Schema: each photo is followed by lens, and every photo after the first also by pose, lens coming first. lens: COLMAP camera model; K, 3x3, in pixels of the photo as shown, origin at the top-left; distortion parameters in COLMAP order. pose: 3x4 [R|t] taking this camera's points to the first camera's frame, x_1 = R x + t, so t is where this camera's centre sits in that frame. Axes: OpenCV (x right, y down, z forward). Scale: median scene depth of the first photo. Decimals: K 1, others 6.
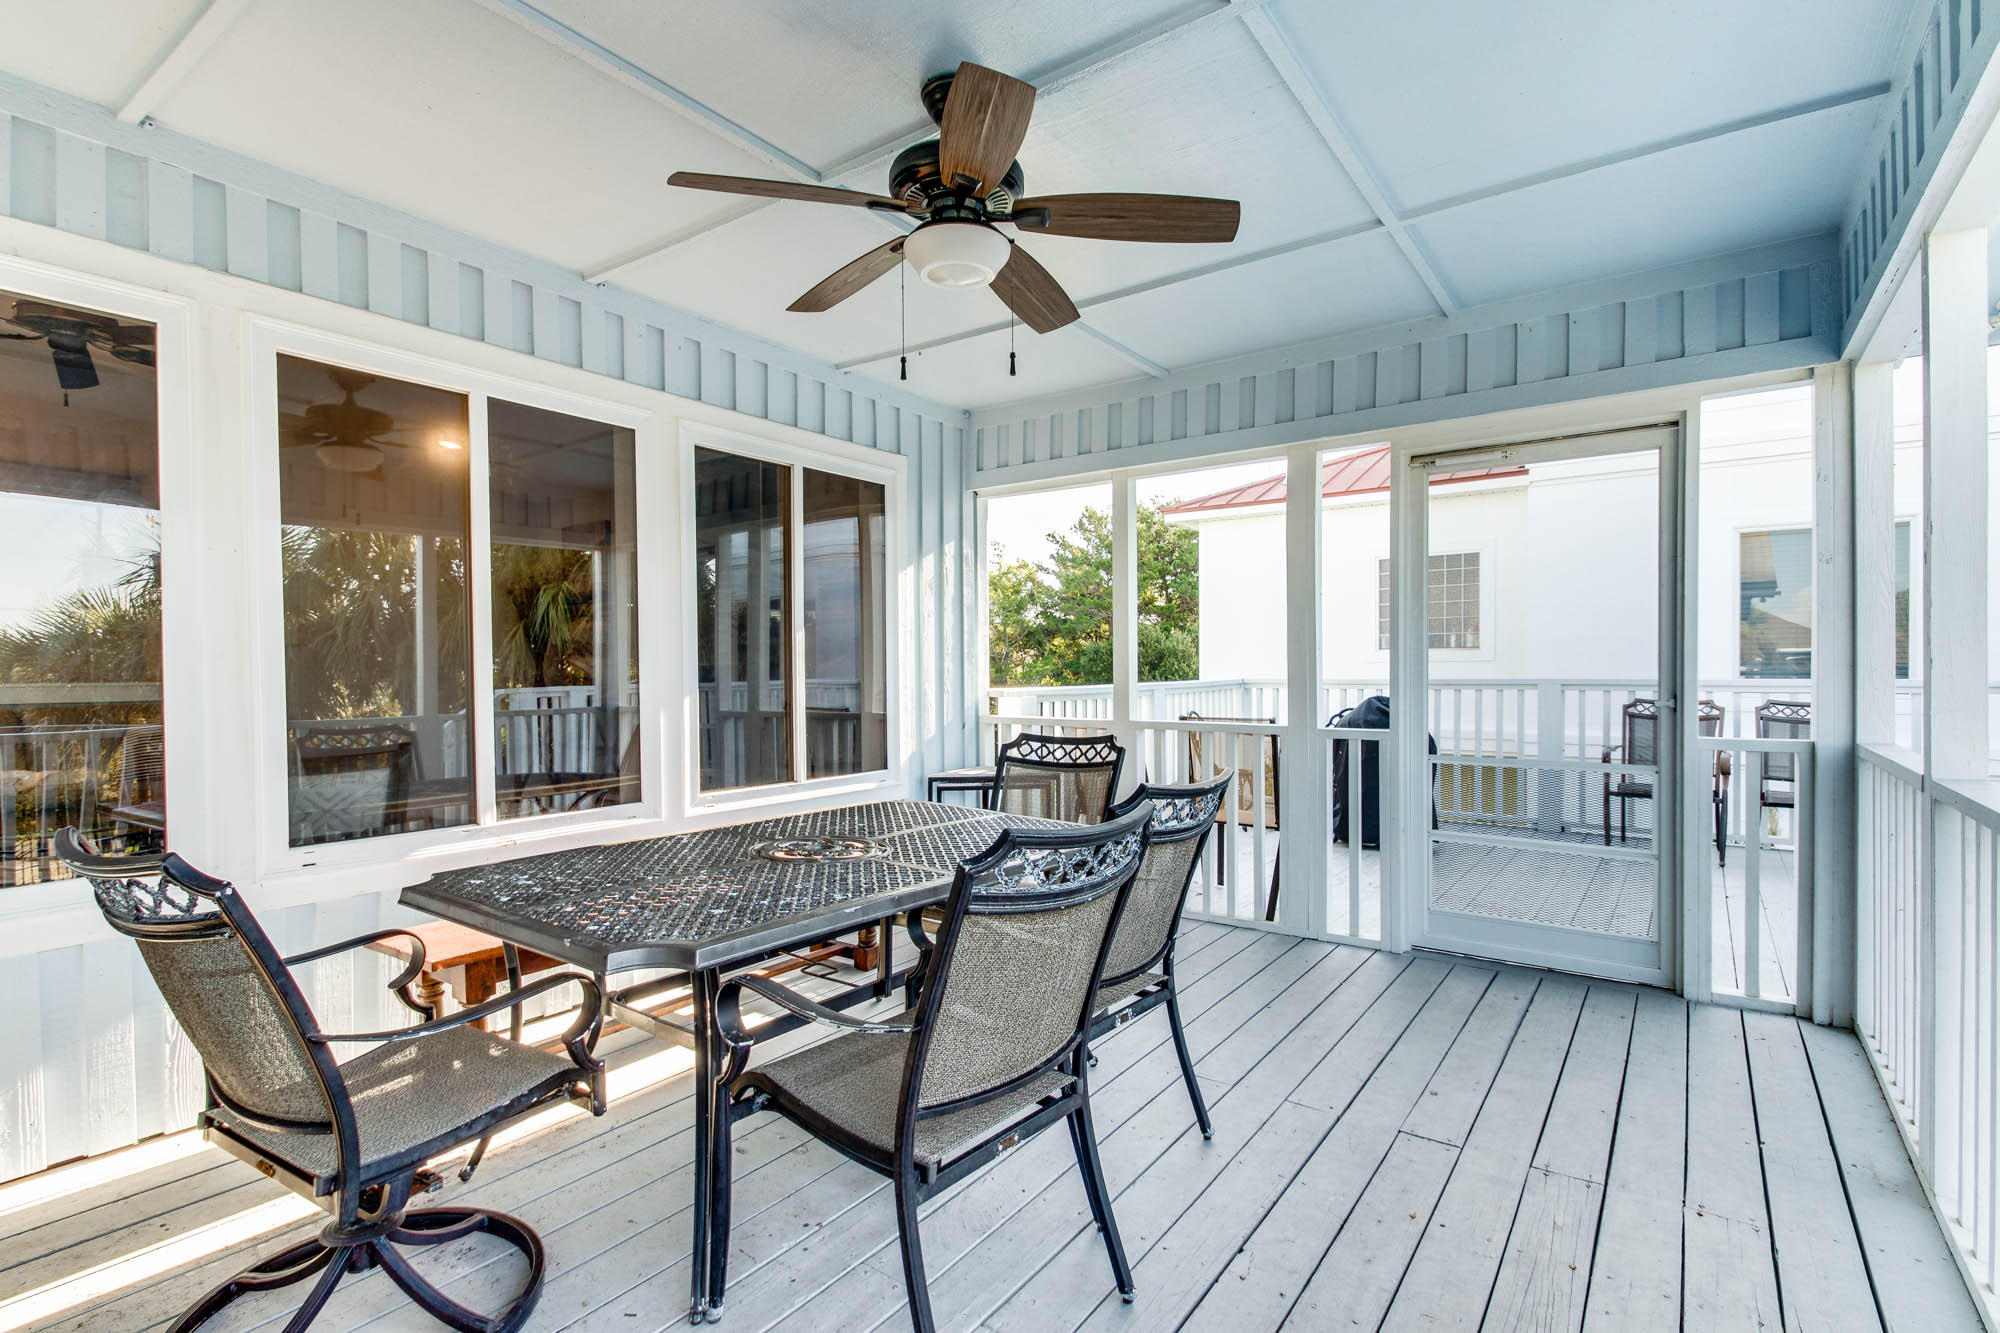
lens RADIAL K [[915.7, 0, 992.6], [0, 915.7, 677.4], [0, 0, 1]] dist [0.017462, -0.000775]
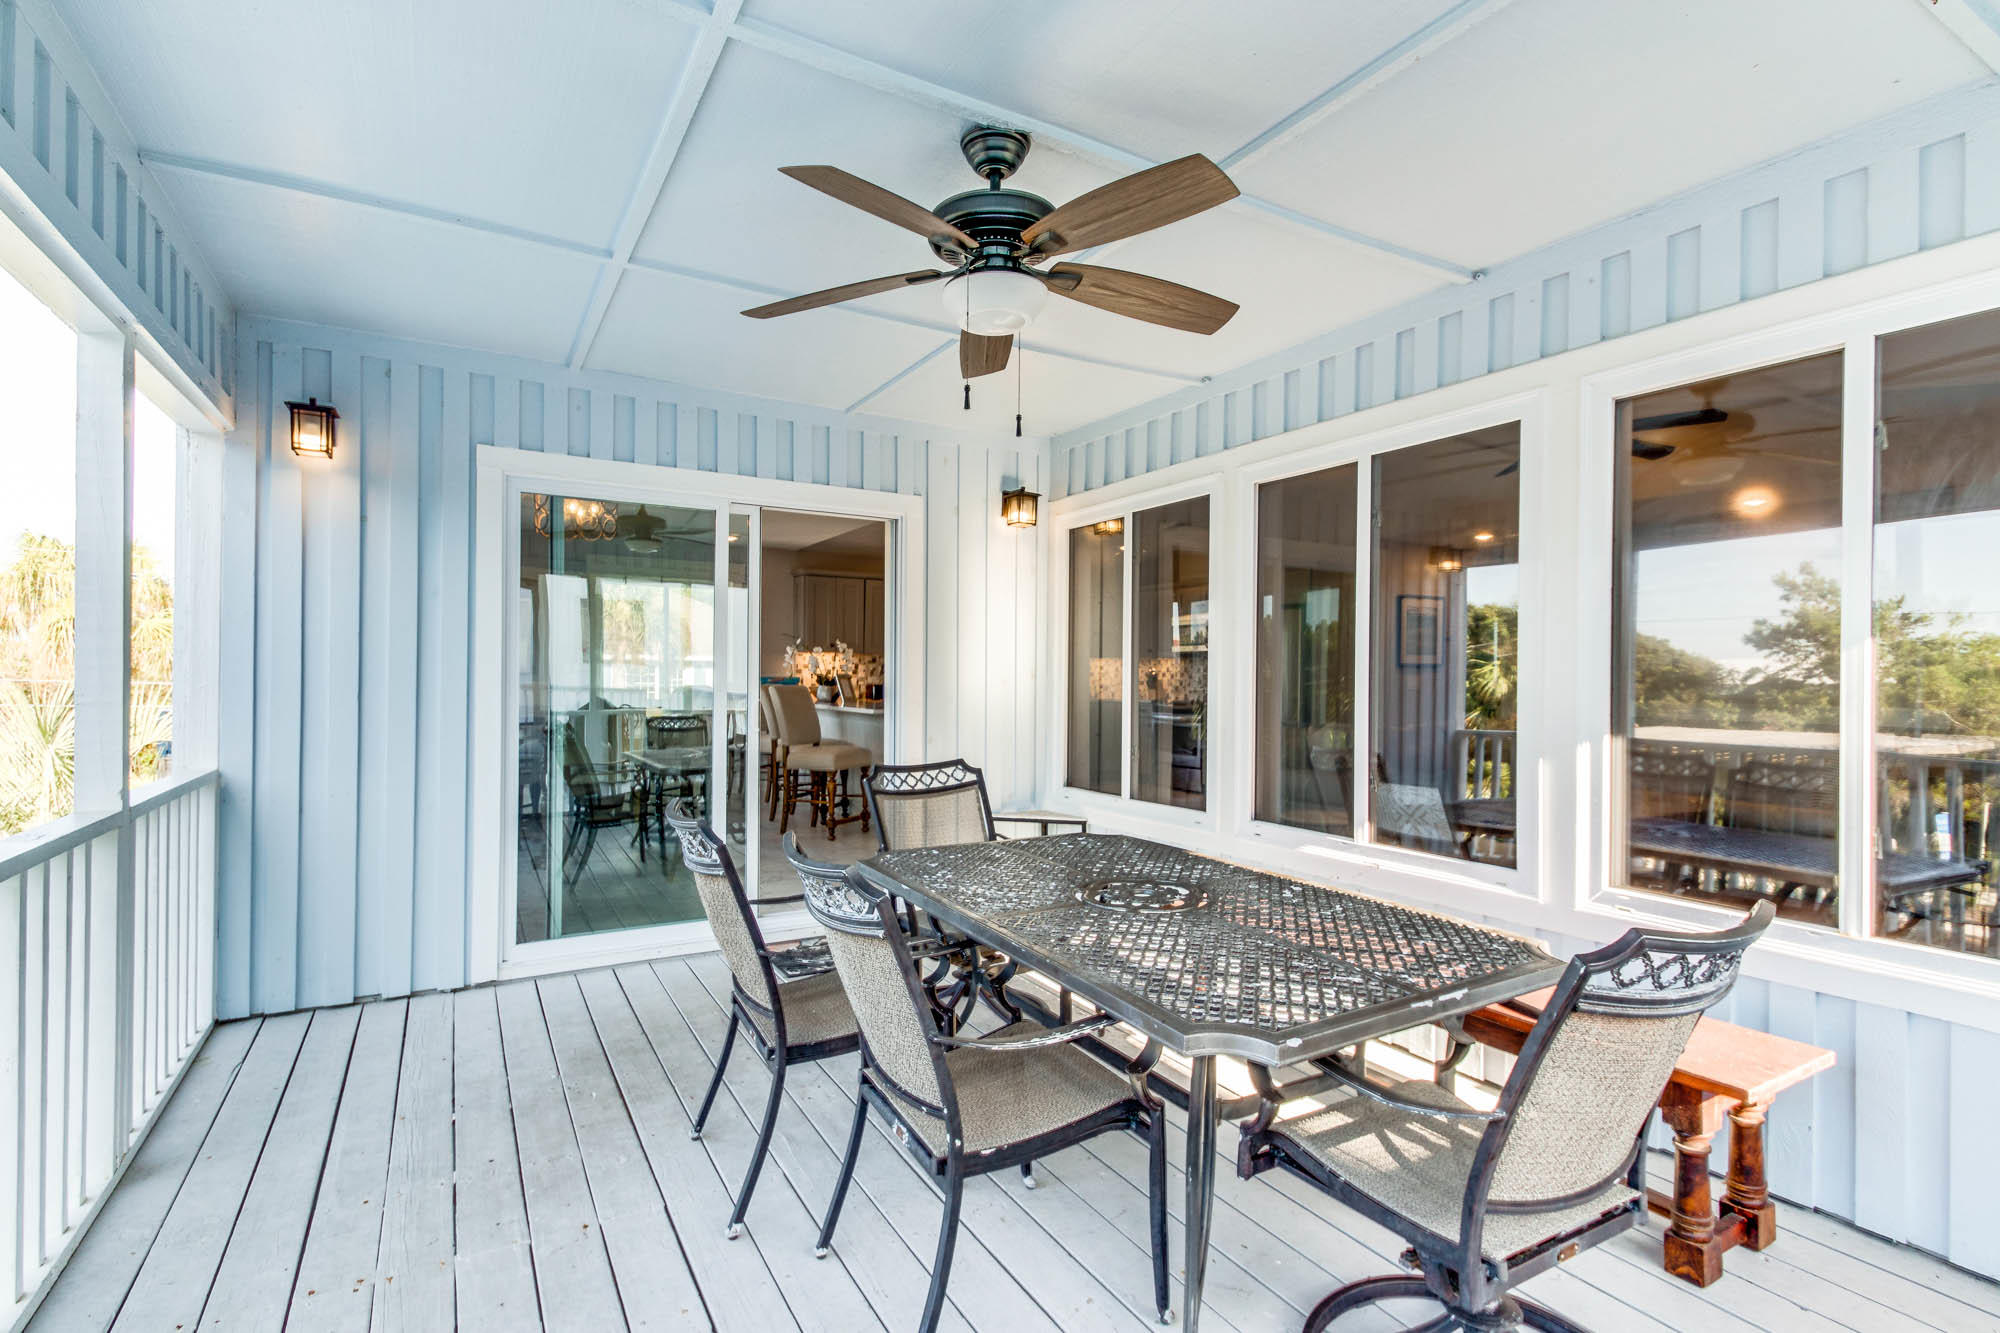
lens RADIAL K [[915.7, 0, 992.6], [0, 915.7, 677.4], [0, 0, 1]] dist [0.017462, -0.000775]
pose [[-0.375449, 0.005556, -0.926826, 0.680431], [-0.016265, 0.999789, 0.012582, -0.039200], [0.926700, 0.019799, -0.375280, 1.010027]]
